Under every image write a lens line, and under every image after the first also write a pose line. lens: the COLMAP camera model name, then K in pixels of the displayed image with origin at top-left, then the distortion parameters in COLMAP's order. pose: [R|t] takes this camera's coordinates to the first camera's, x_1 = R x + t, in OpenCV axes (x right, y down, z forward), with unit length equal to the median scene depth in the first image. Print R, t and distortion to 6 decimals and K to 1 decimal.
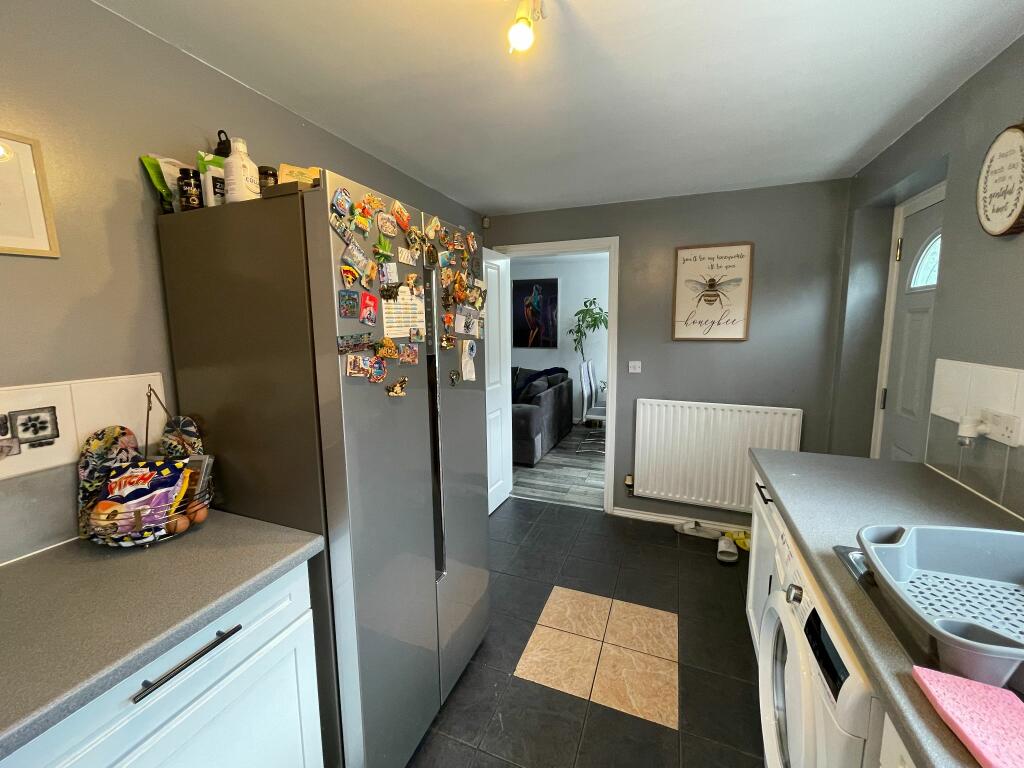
lens RADIAL K [[413.2, 0, 511.2], [0, 413.2, 374.0], [0, 0, 1]] dist [-0.001713, -0.000218]
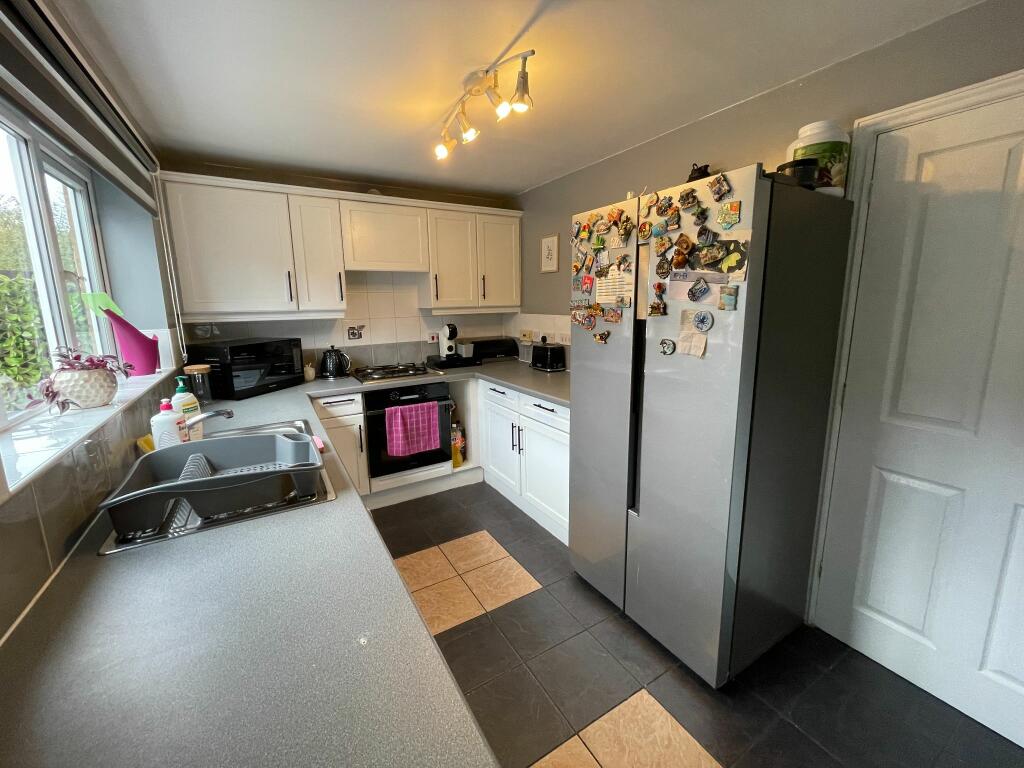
lens RADIAL K [[413.2, 0, 511.2], [0, 413.2, 374.0], [0, 0, 1]] dist [-0.001713, -0.000218]
pose [[-0.610443, 0.154847, -0.776776, 1.143617], [-0.077713, 0.964263, 0.253293, -0.198196], [0.788239, 0.214986, -0.576594, 1.702816]]
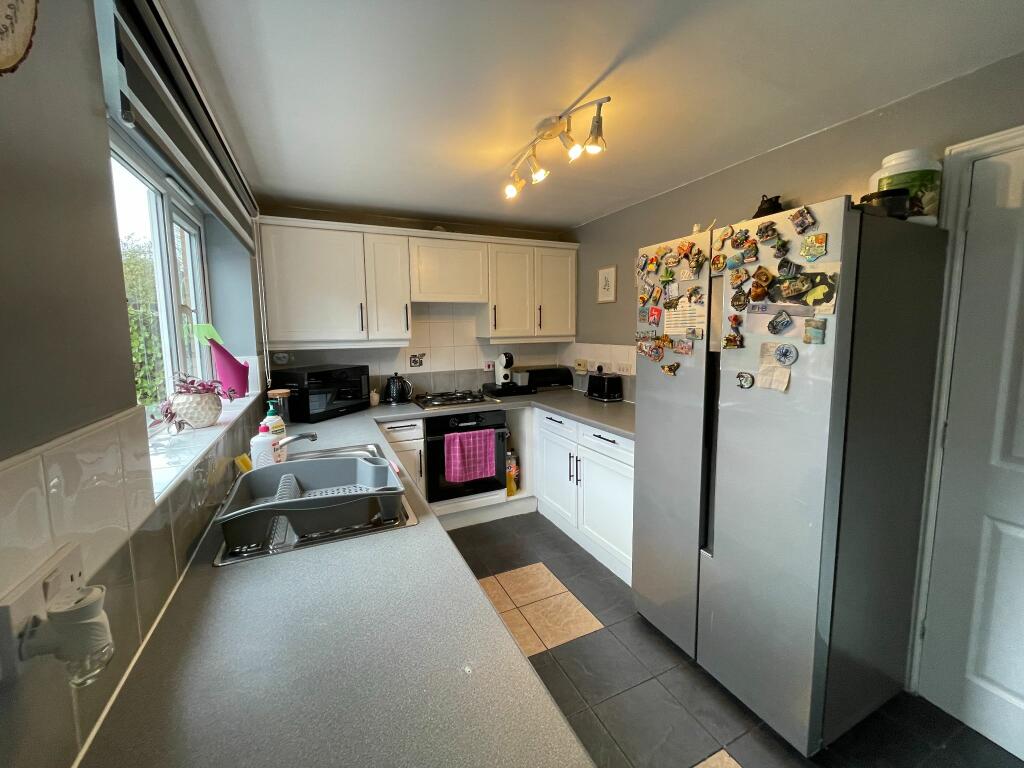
lens RADIAL K [[413.2, 0, 511.2], [0, 413.2, 374.0], [0, 0, 1]] dist [-0.001713, -0.000218]
pose [[-0.688796, 0.094952, -0.718710, 1.217427], [-0.071004, 0.977783, 0.197229, -0.206510], [0.721470, 0.186882, -0.666751, 1.644802]]
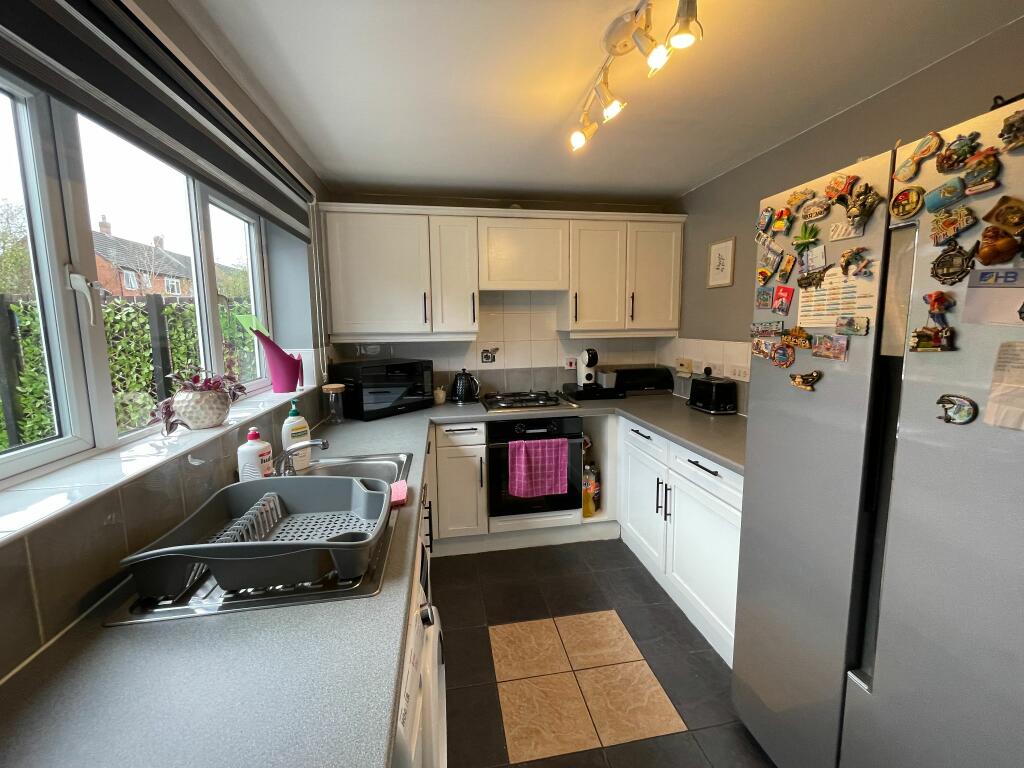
lens RADIAL K [[413.2, 0, 511.2], [0, 413.2, 374.0], [0, 0, 1]] dist [-0.001713, -0.000218]
pose [[-0.855930, 0.080151, -0.510842, 0.819254], [-0.044646, 0.972770, 0.227433, -0.173344], [0.515161, 0.217474, -0.829044, 1.500325]]
